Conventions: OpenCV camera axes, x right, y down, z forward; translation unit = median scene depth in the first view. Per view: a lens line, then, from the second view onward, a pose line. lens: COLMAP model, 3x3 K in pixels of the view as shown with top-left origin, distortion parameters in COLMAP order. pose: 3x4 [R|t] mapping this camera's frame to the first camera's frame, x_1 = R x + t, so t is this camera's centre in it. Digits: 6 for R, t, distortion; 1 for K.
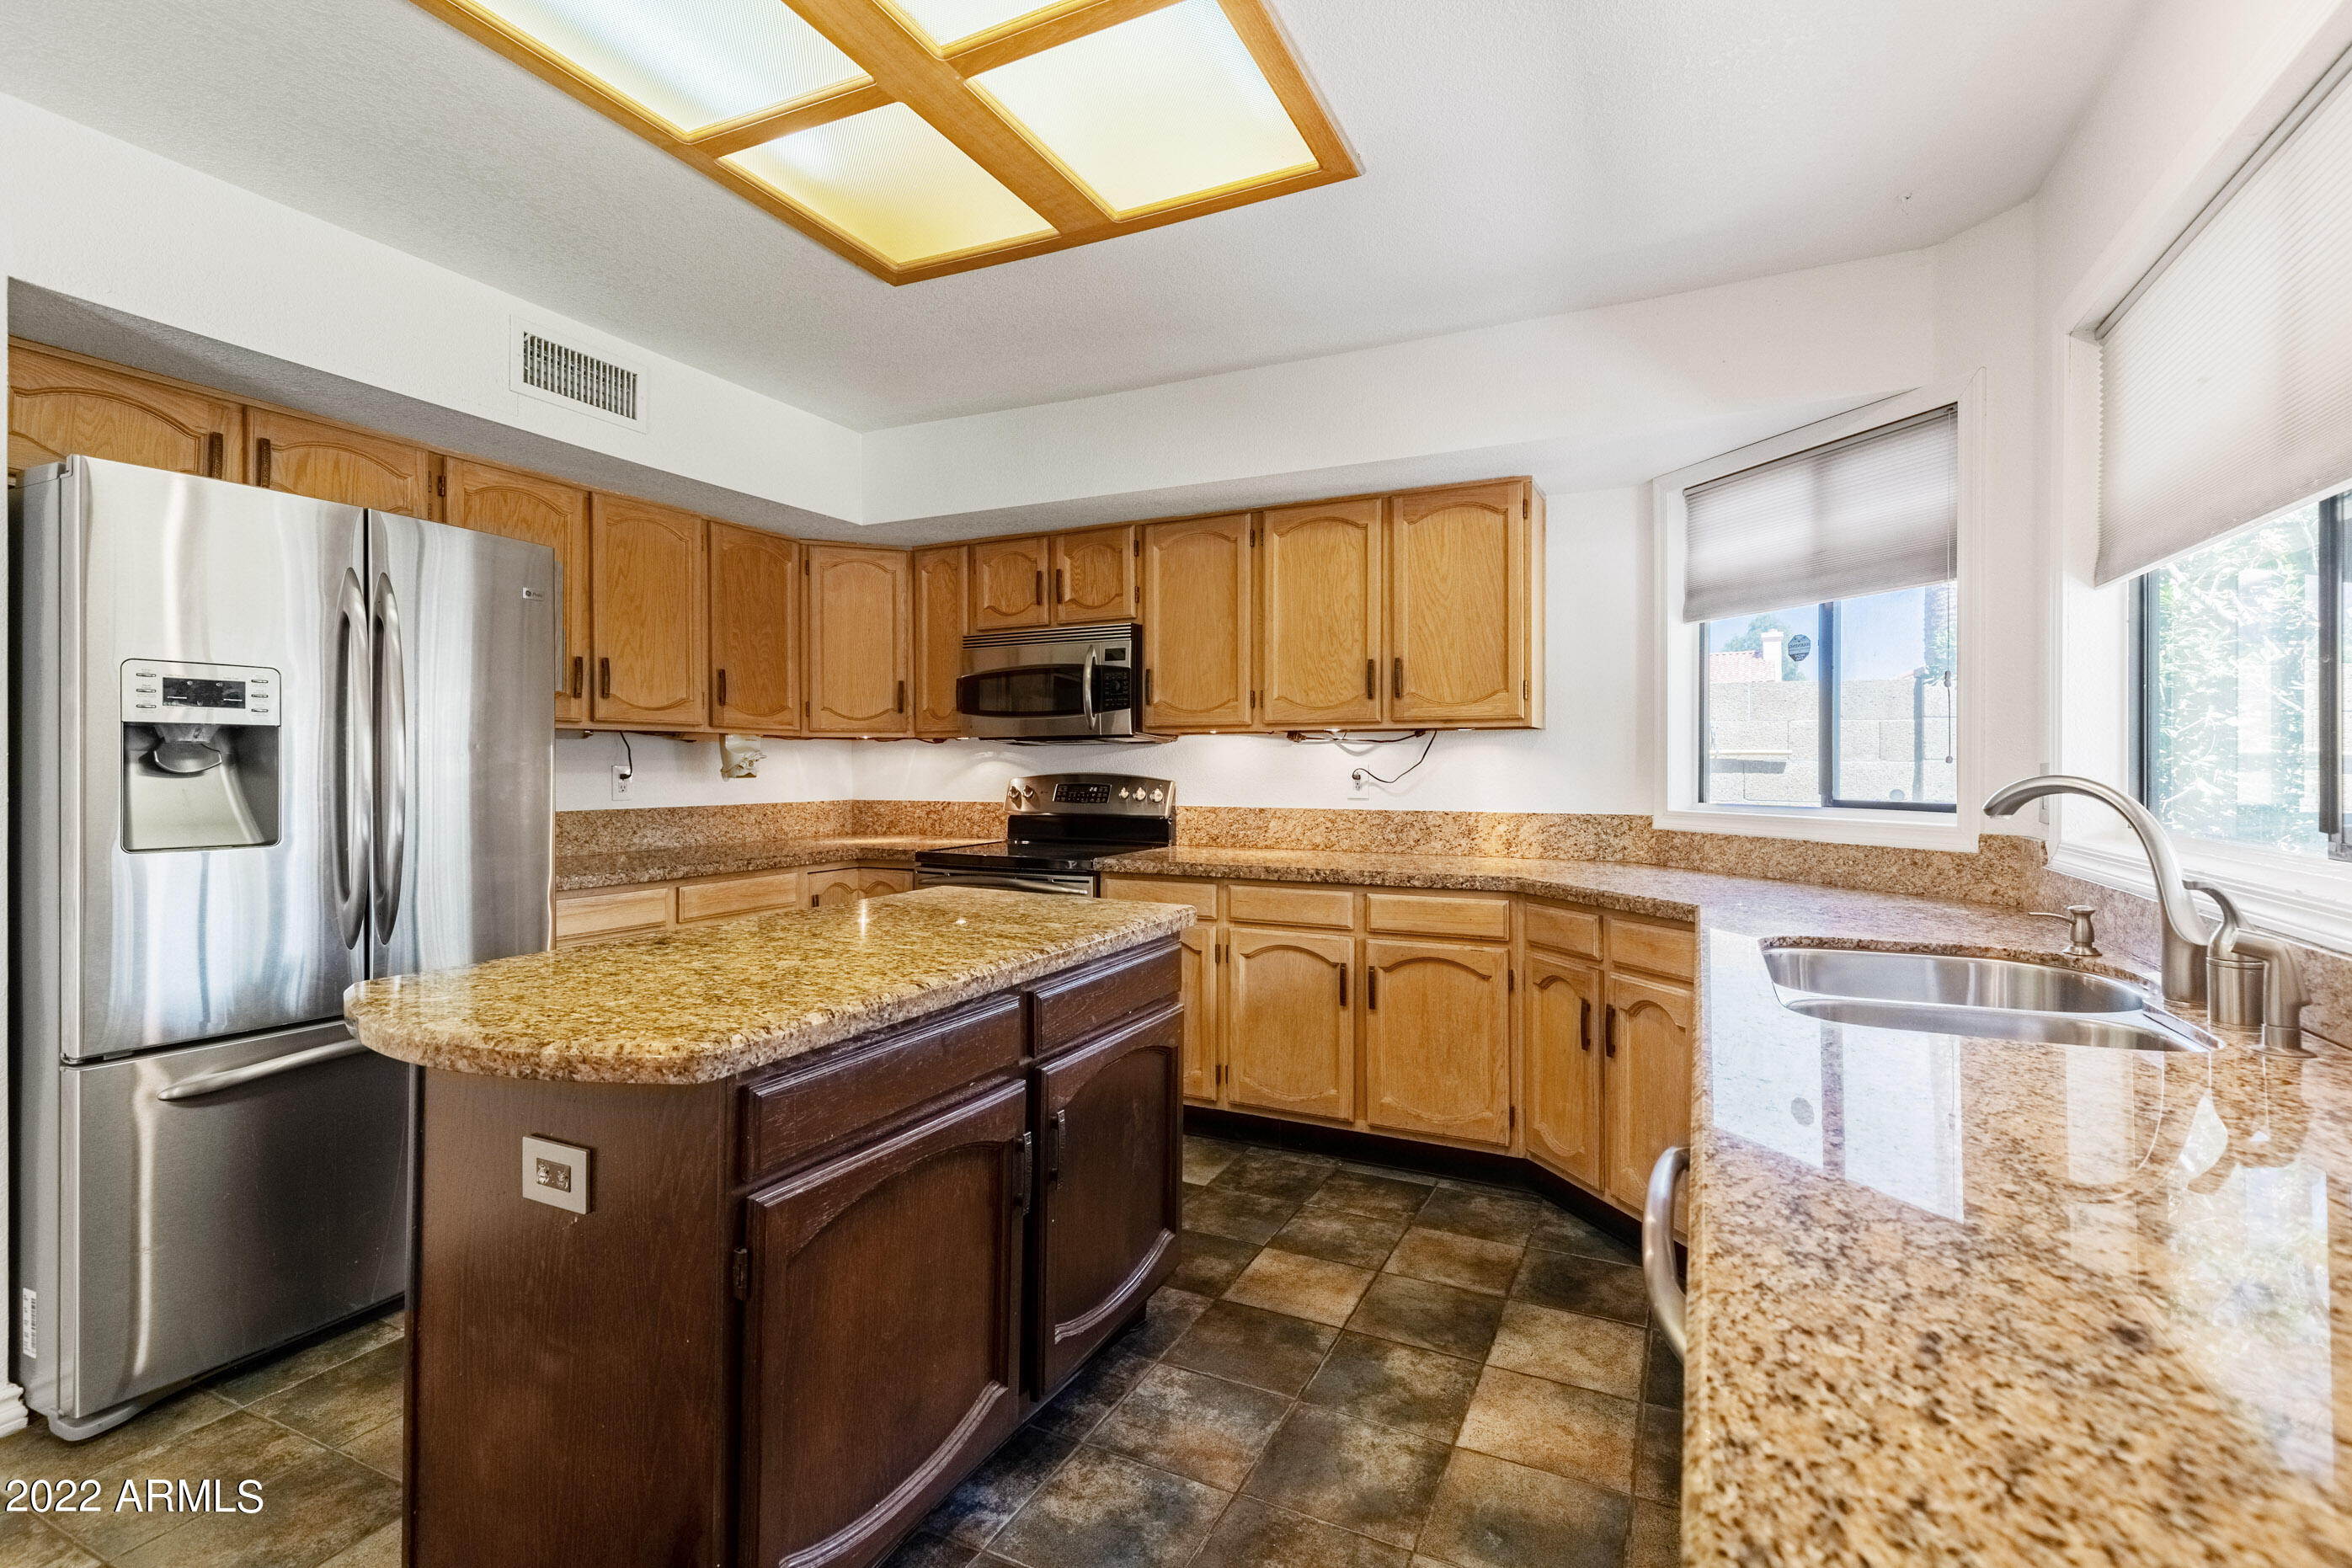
lens RADIAL K [[1085.9, 0, 1178.9], [0, 1085.9, 765.9], [0, 0, 1]] dist [0.014178, -0.003750]
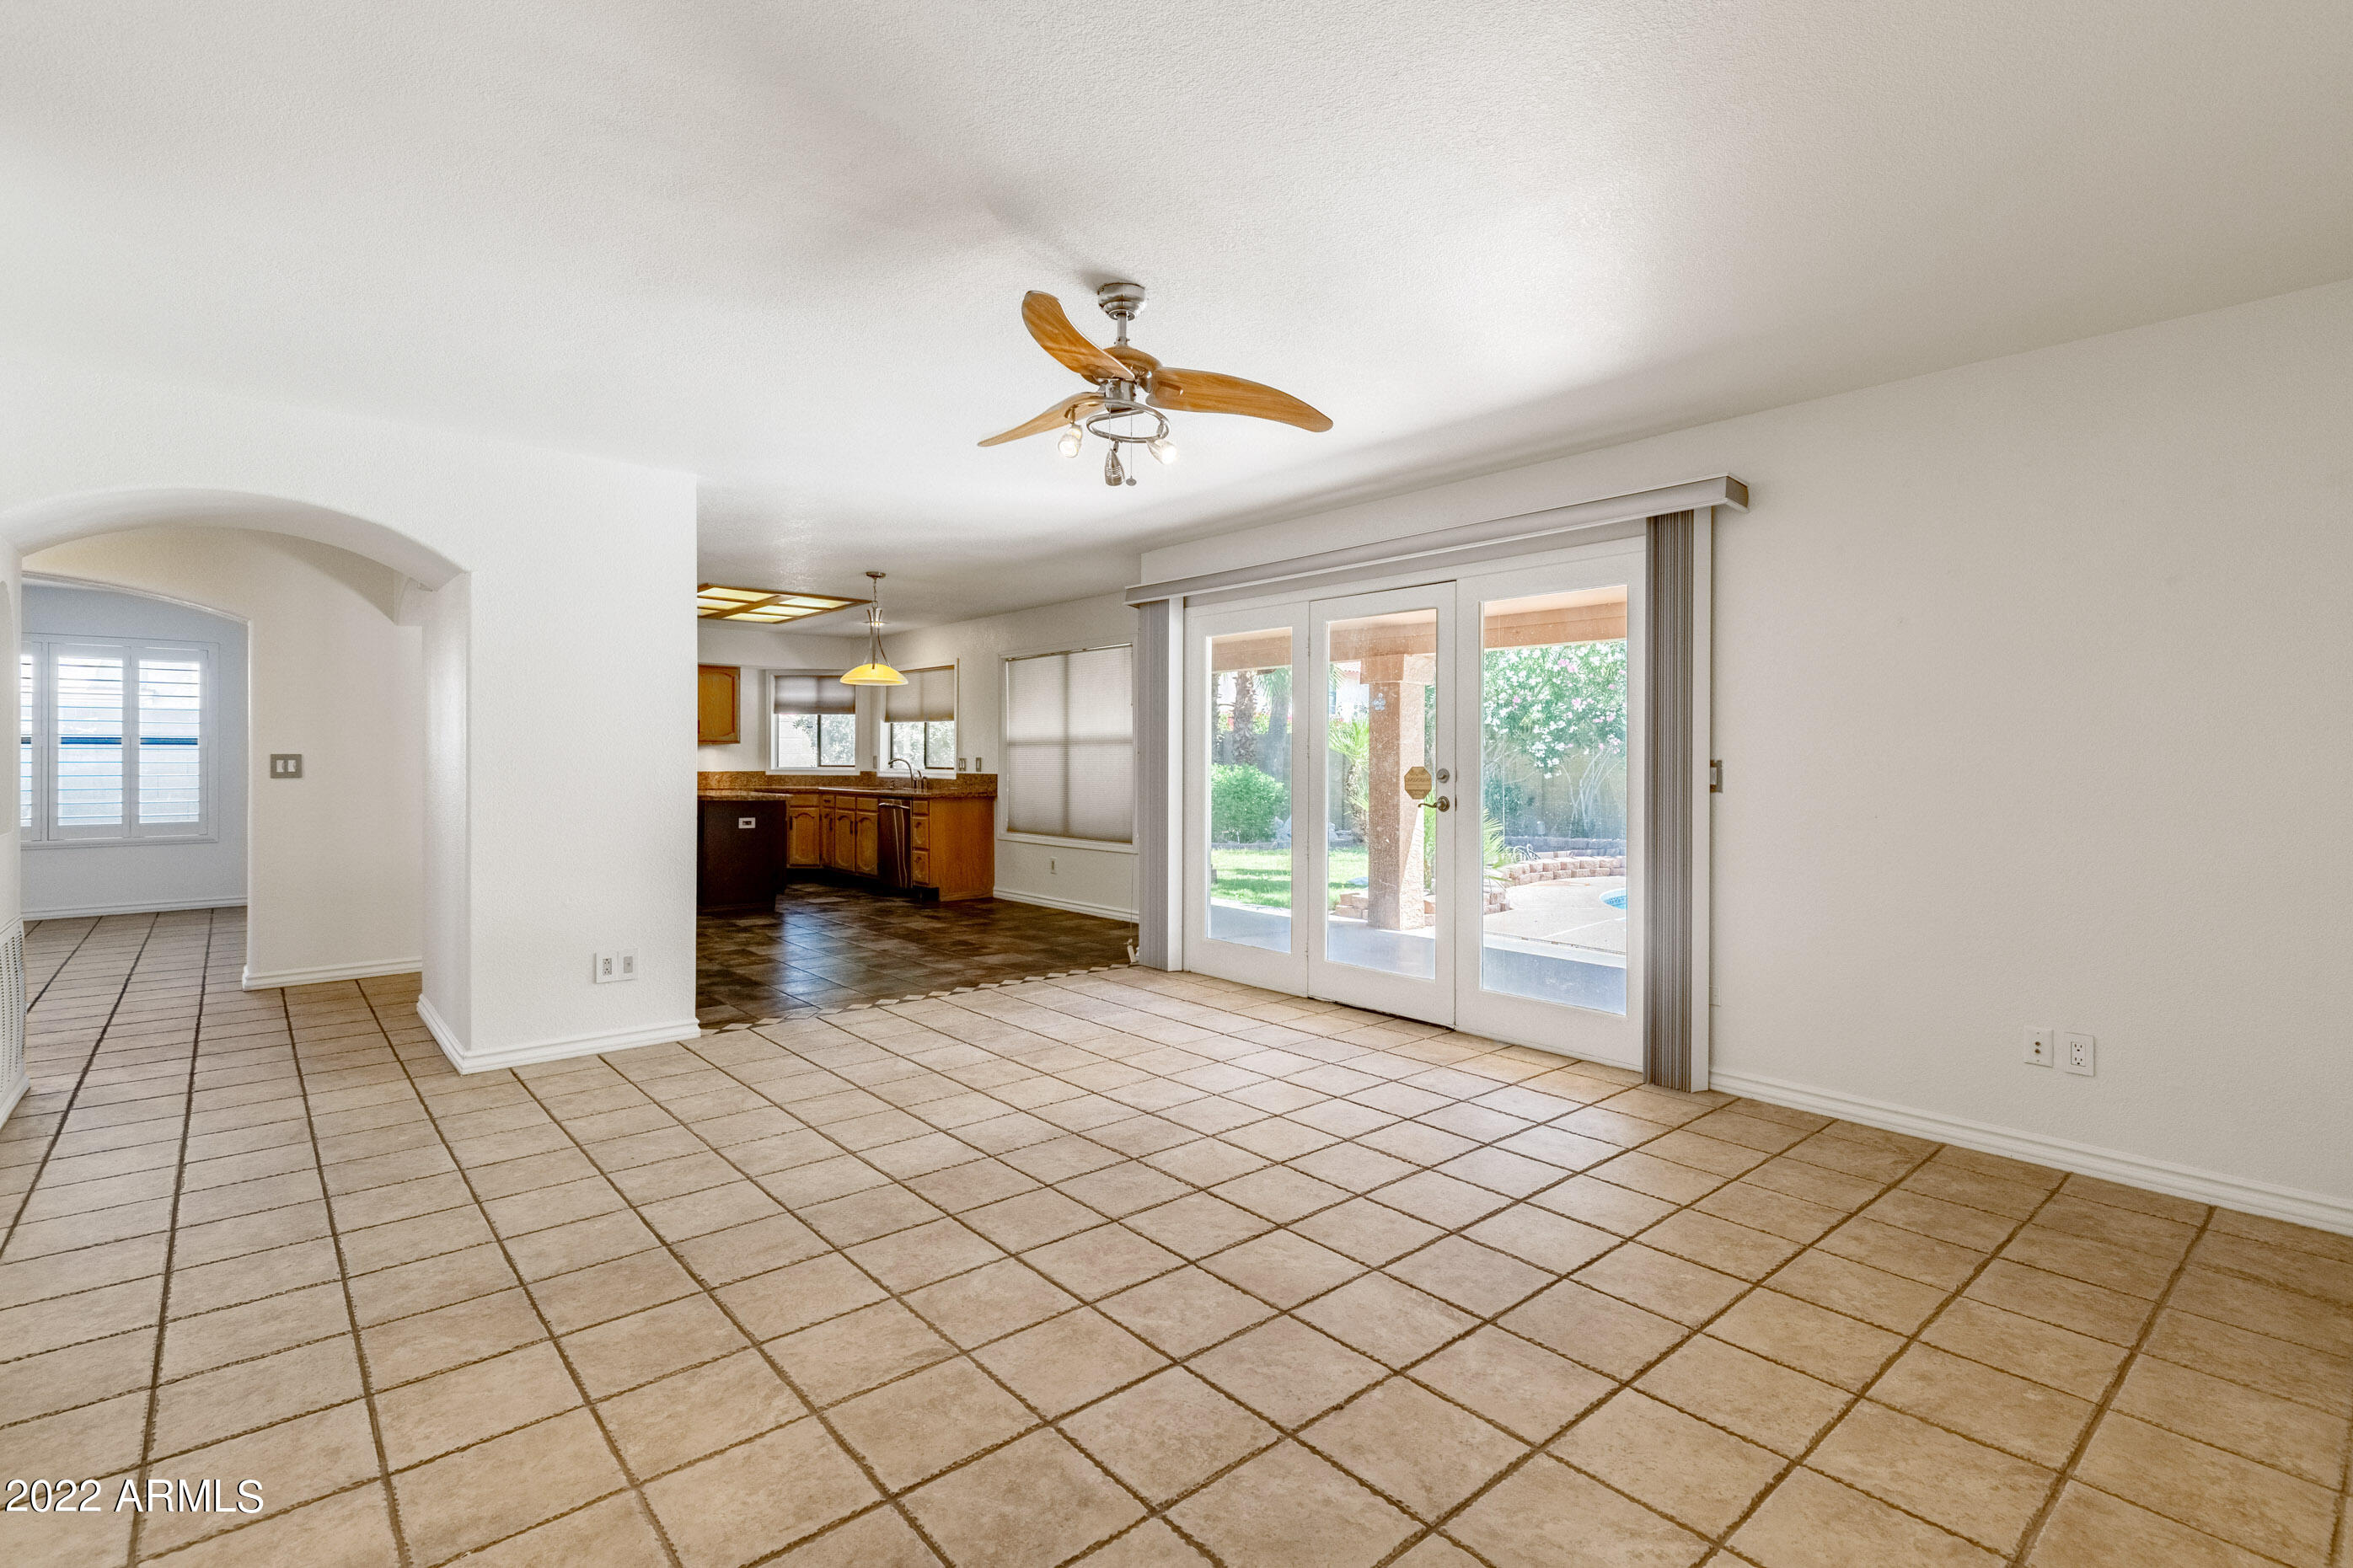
lens RADIAL K [[1086.2, 0, 1165.6], [0, 1086.2, 778.7], [0, 0, 1]] dist [0.014178, -0.003750]
pose [[0.399375, -0.014336, 0.916675, -1.998260], [-0.003495, 0.999847, 0.017160, 0.007143], [-0.916781, -0.010057, 0.399264, -1.362479]]
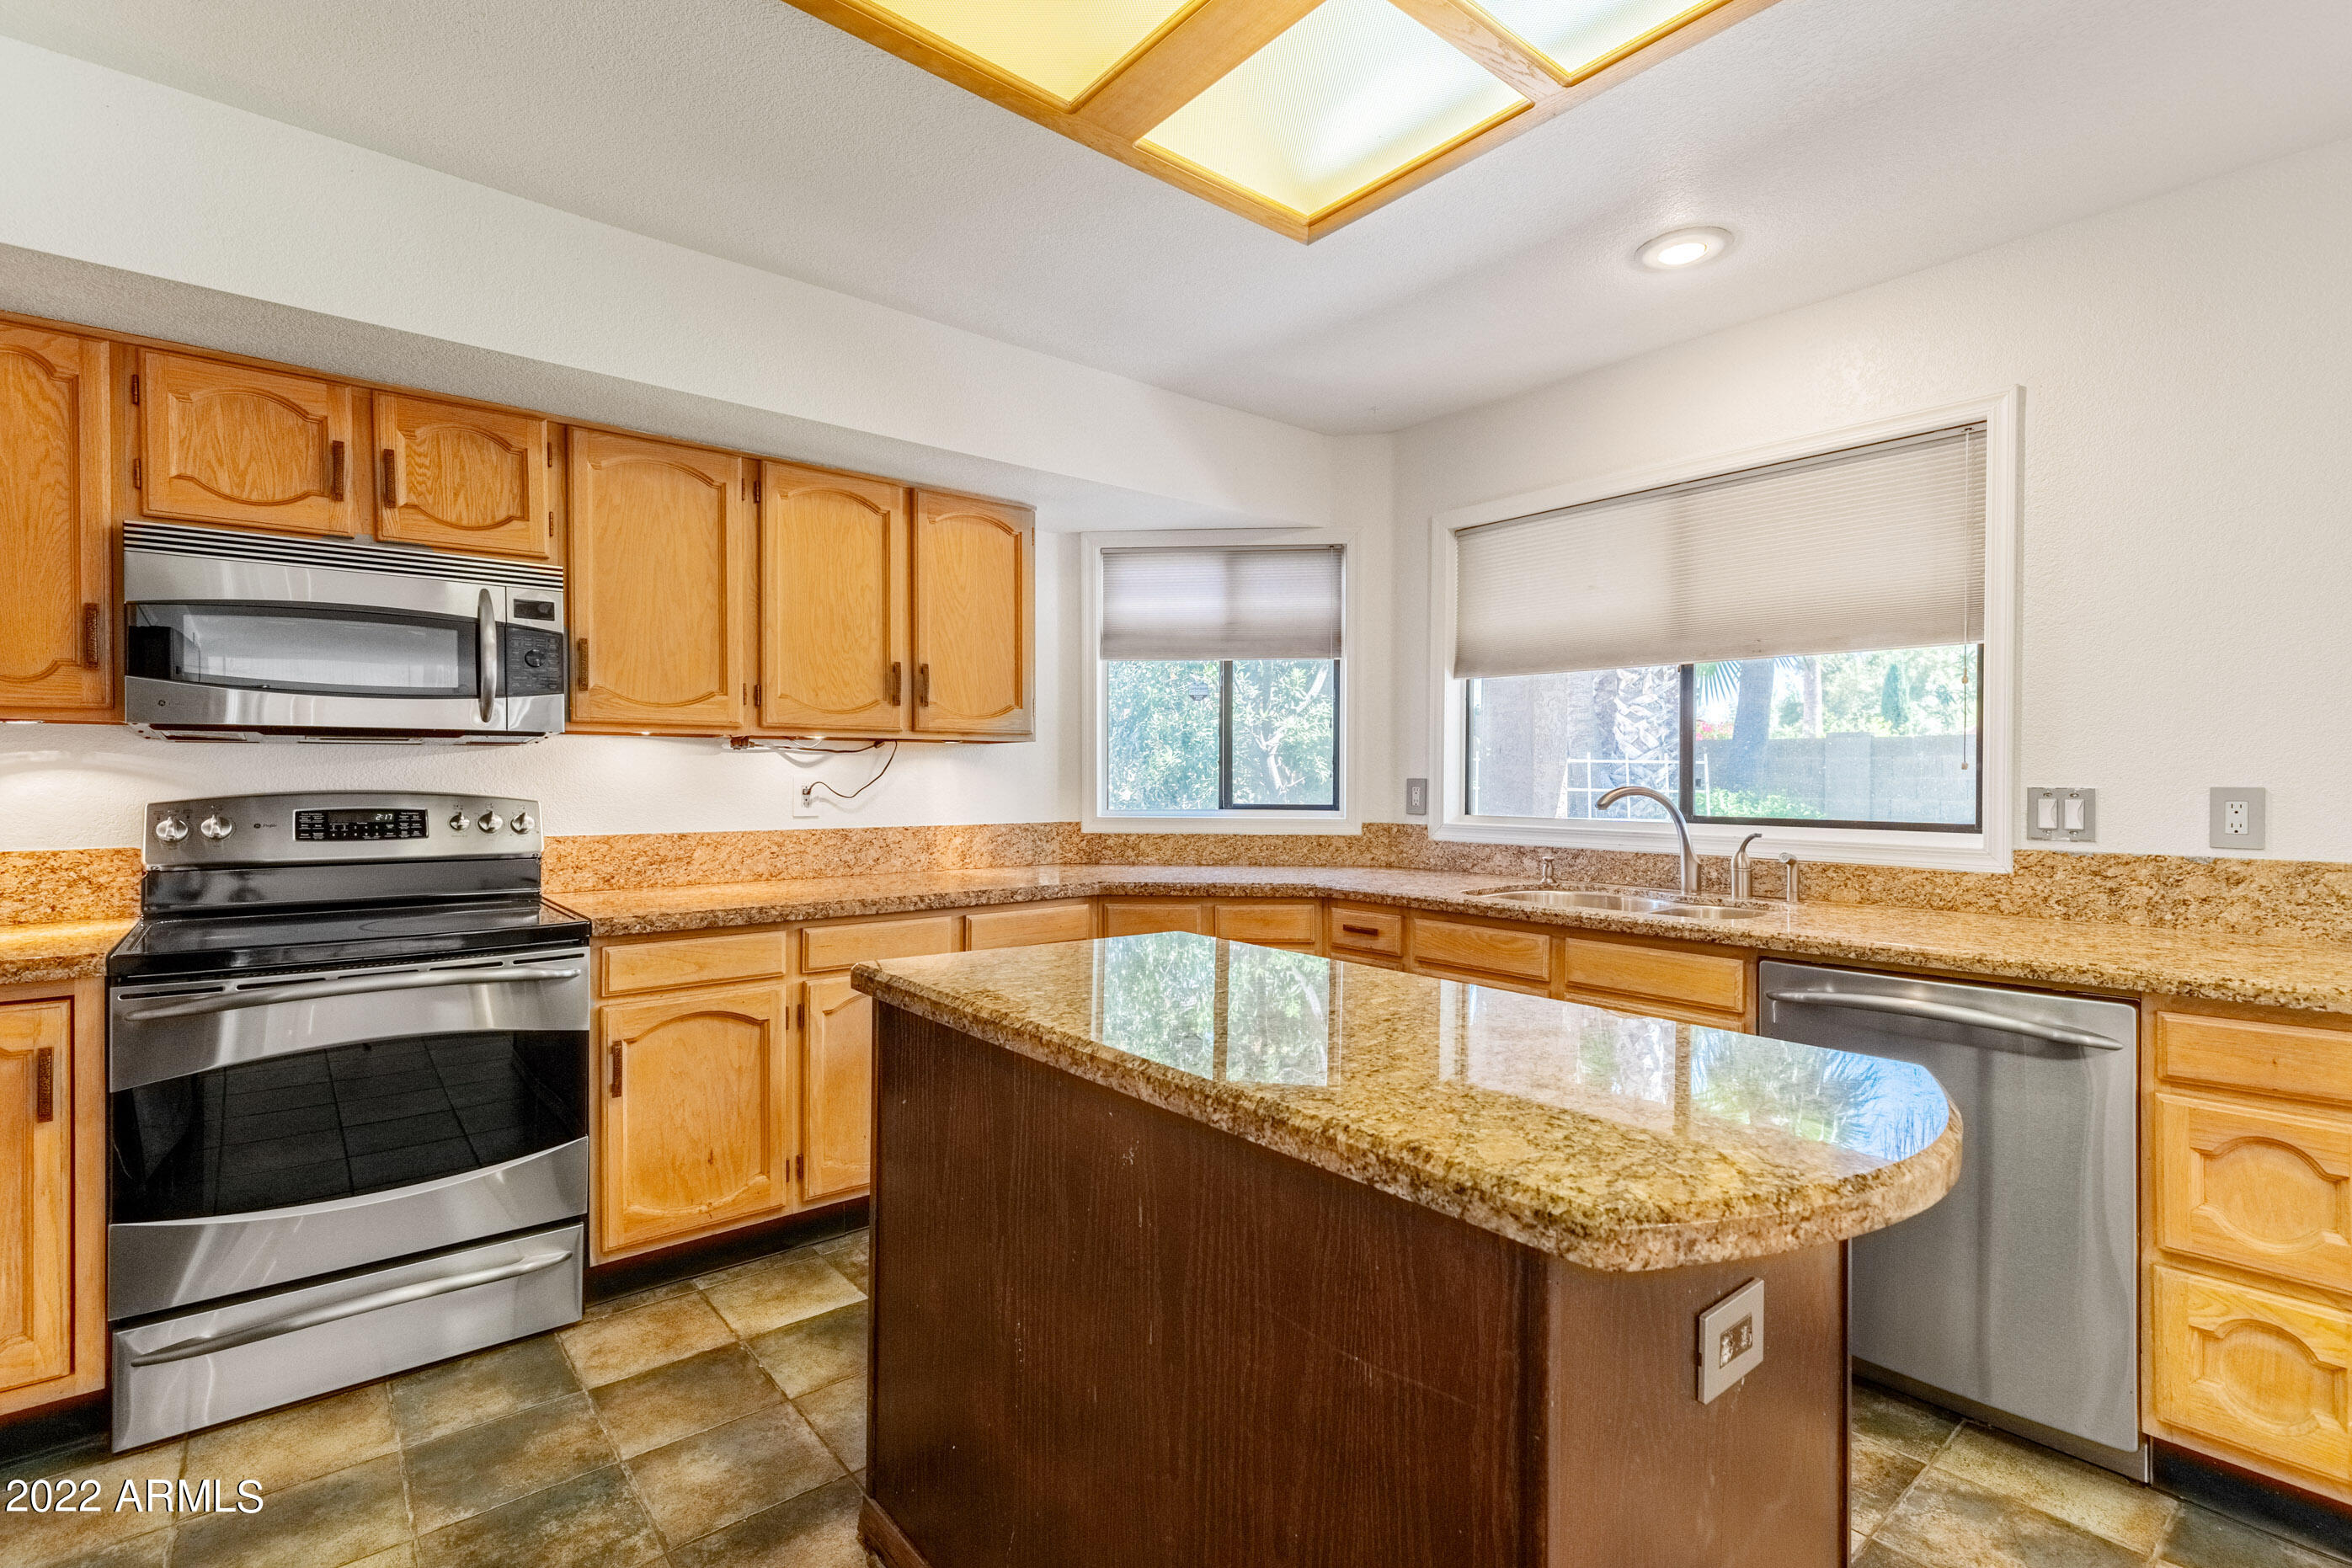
lens RADIAL K [[1085.9, 0, 1184.6], [0, 1085.9, 794.1], [0, 0, 1]] dist [0.014178, -0.003750]
pose [[0.412029, -0.013941, 0.911064, -0.539651], [-0.001503, 0.999871, 0.015979, -0.002539], [-0.911170, -0.007953, 0.411955, 0.396941]]
